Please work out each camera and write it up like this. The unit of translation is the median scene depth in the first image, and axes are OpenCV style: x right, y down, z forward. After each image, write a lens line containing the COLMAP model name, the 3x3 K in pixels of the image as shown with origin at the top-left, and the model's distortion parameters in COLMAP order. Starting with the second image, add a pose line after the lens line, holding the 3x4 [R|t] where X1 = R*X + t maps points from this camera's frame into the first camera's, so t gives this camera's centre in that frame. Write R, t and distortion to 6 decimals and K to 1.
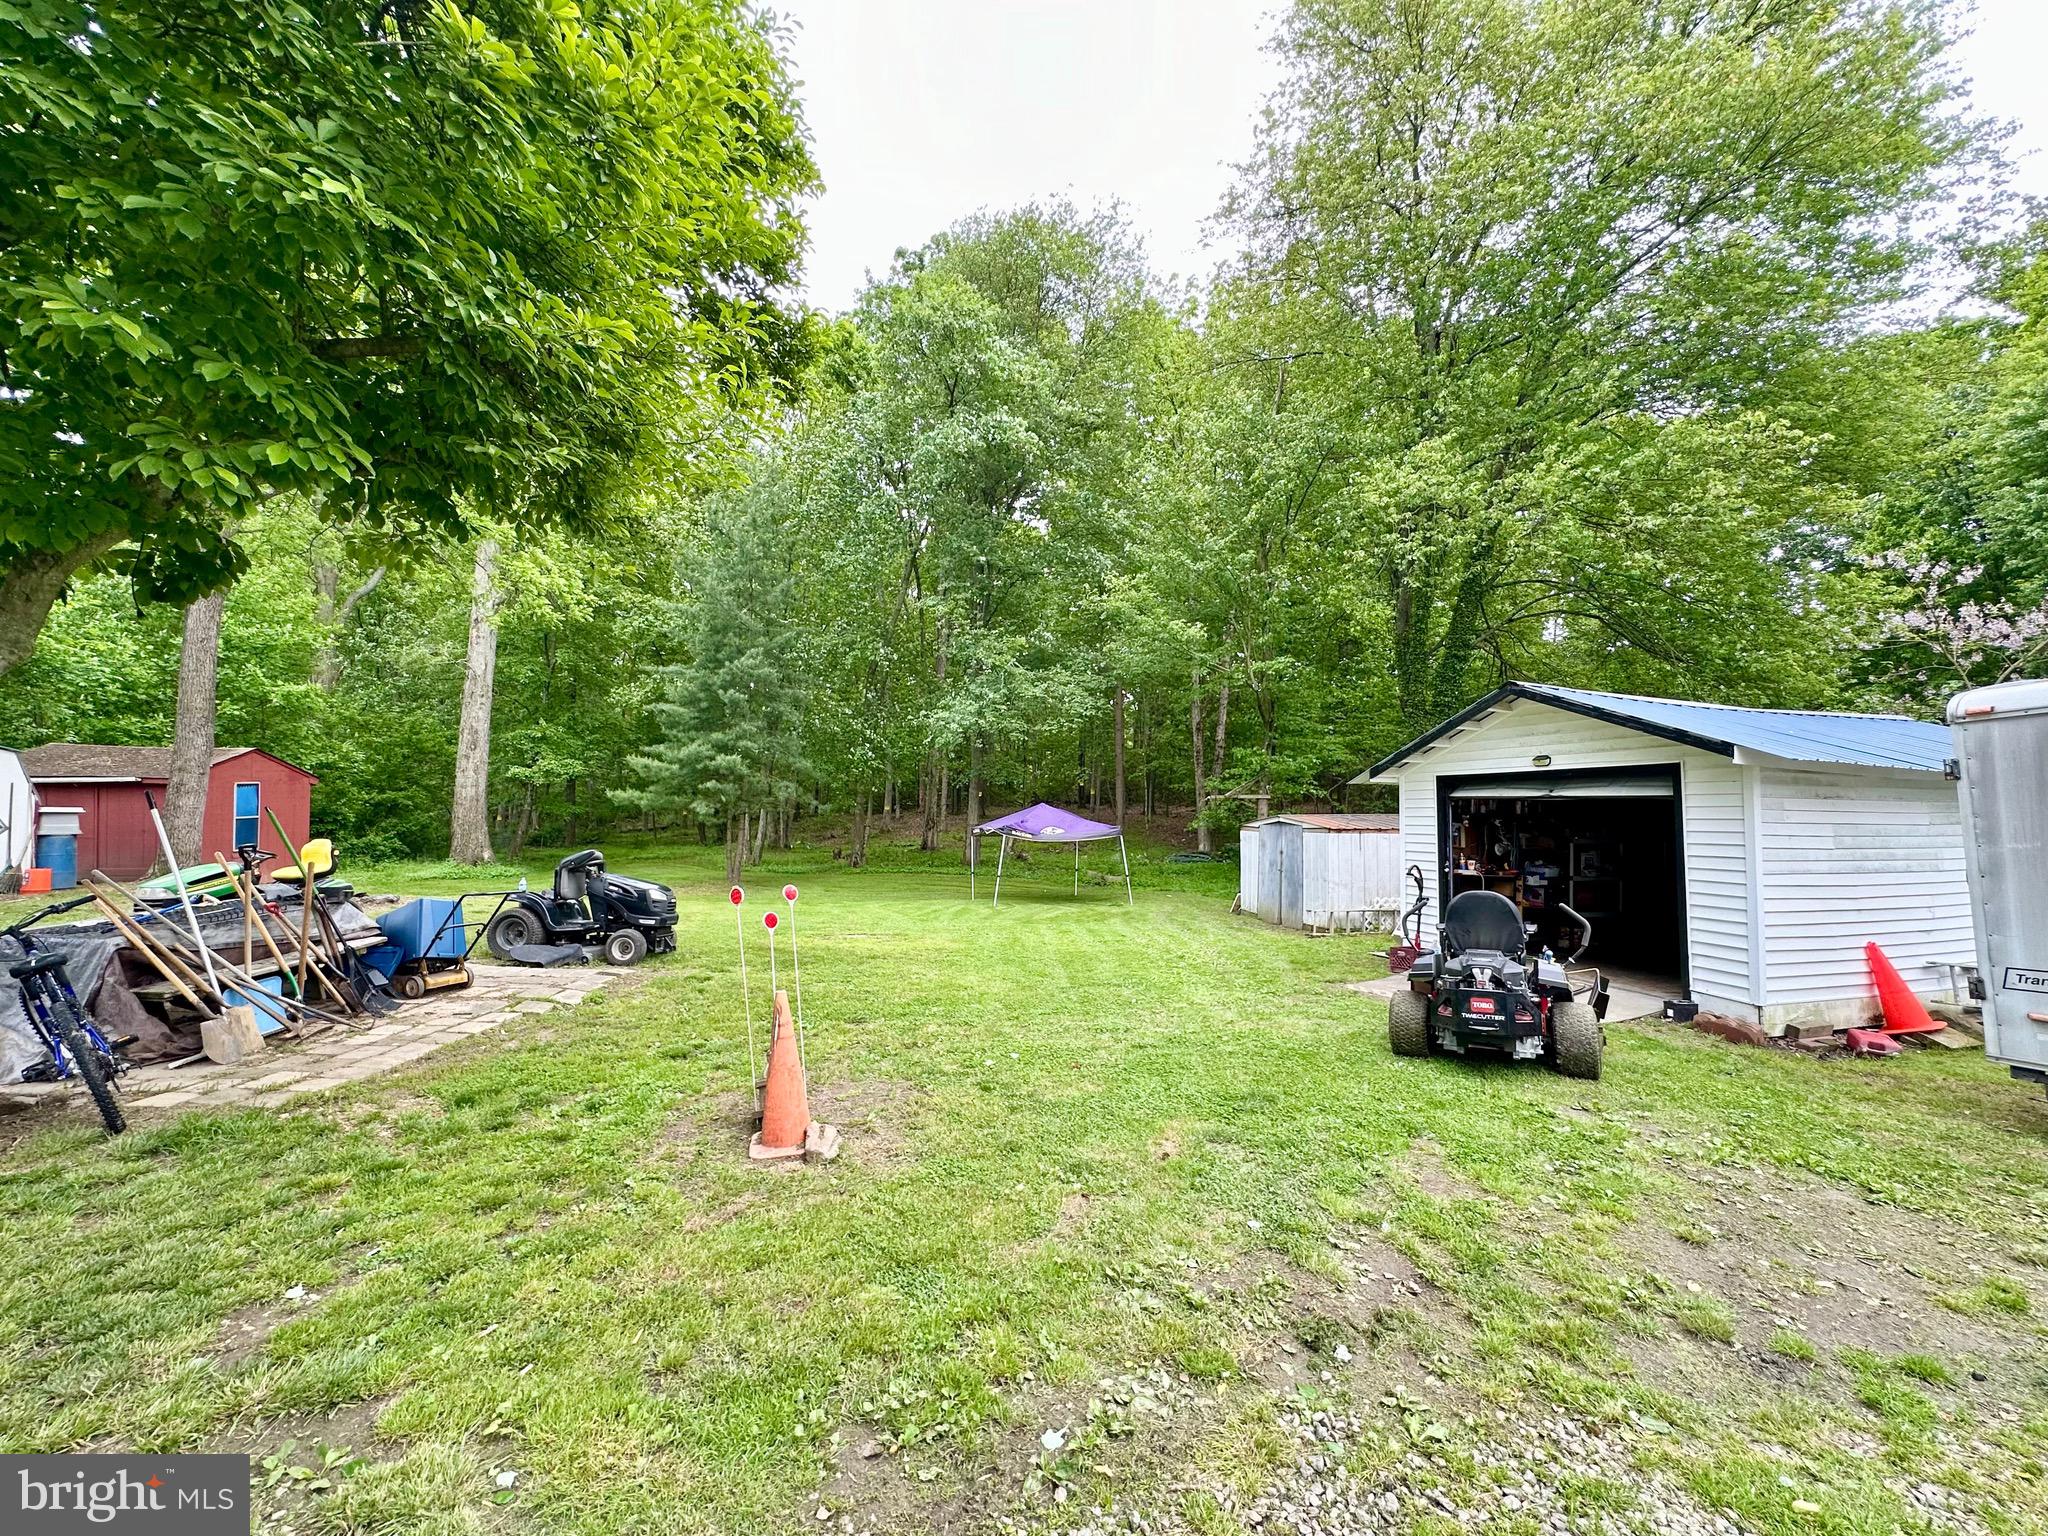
lens RADIAL K [[799.9, 0, 1033.6], [0, 799.9, 778.3], [0, 0, 1]] dist [0.000569, 0.000522]
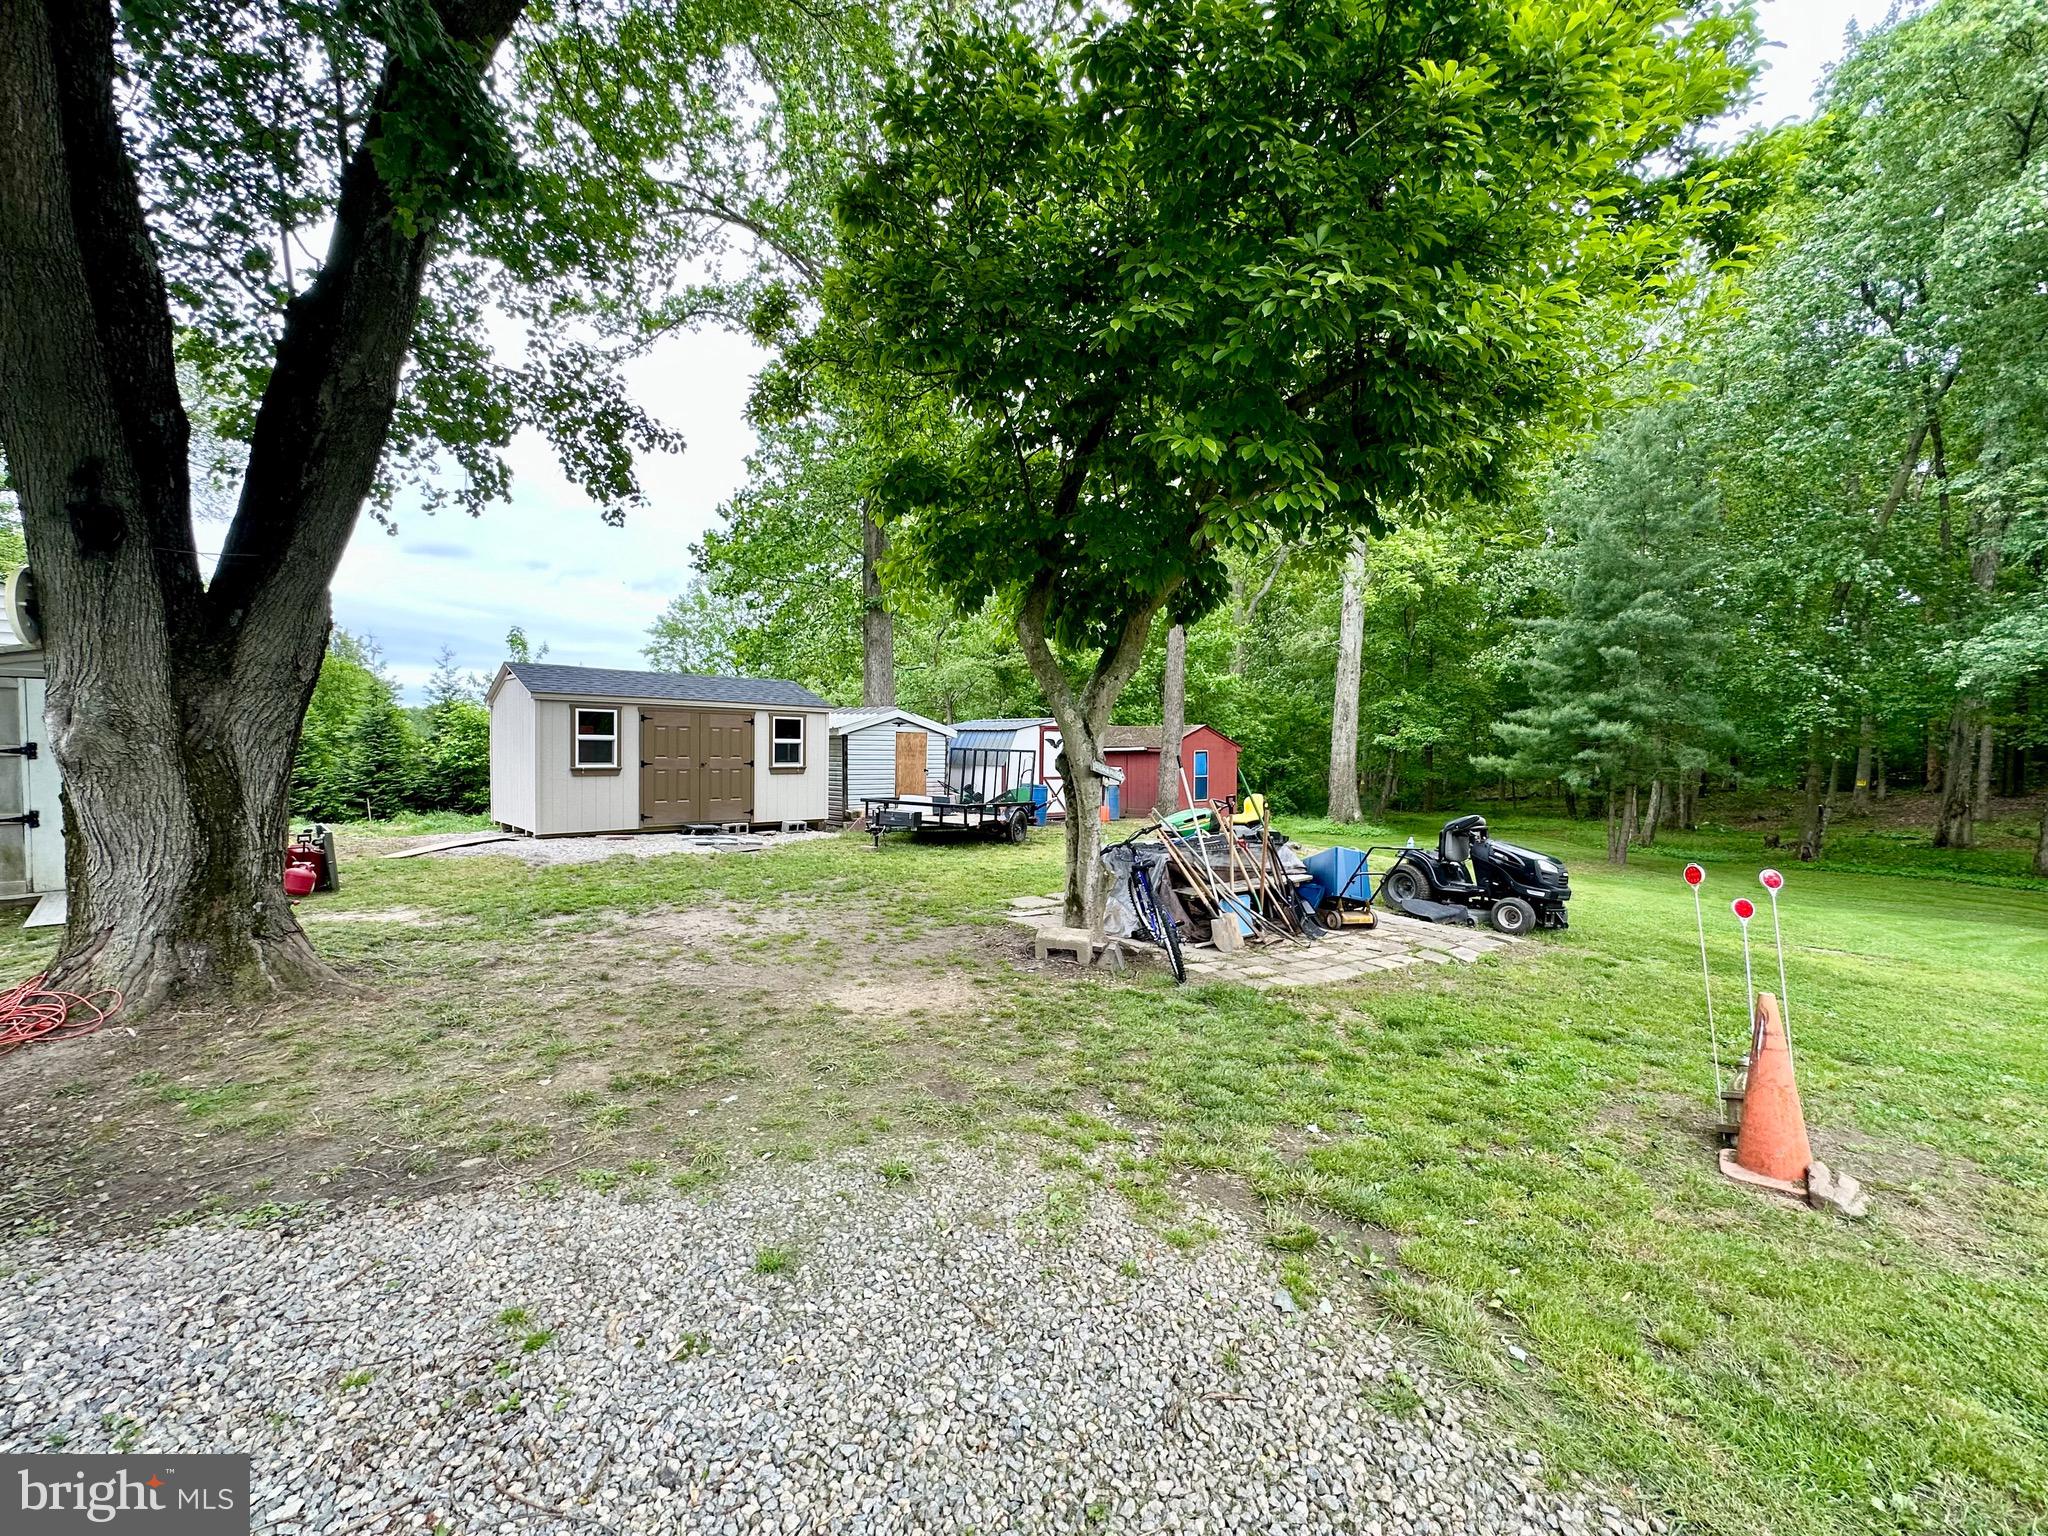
lens RADIAL K [[821.2, 0, 1025.0], [0, 821.2, 774.5], [0, 0, 1]] dist [0.001286, 0.000313]
pose [[0.581041, 0.020499, -0.813616, -0.051361], [0.008011, 0.999490, 0.030904, 0.001049], [0.813835, -0.024475, 0.580581, -0.098218]]
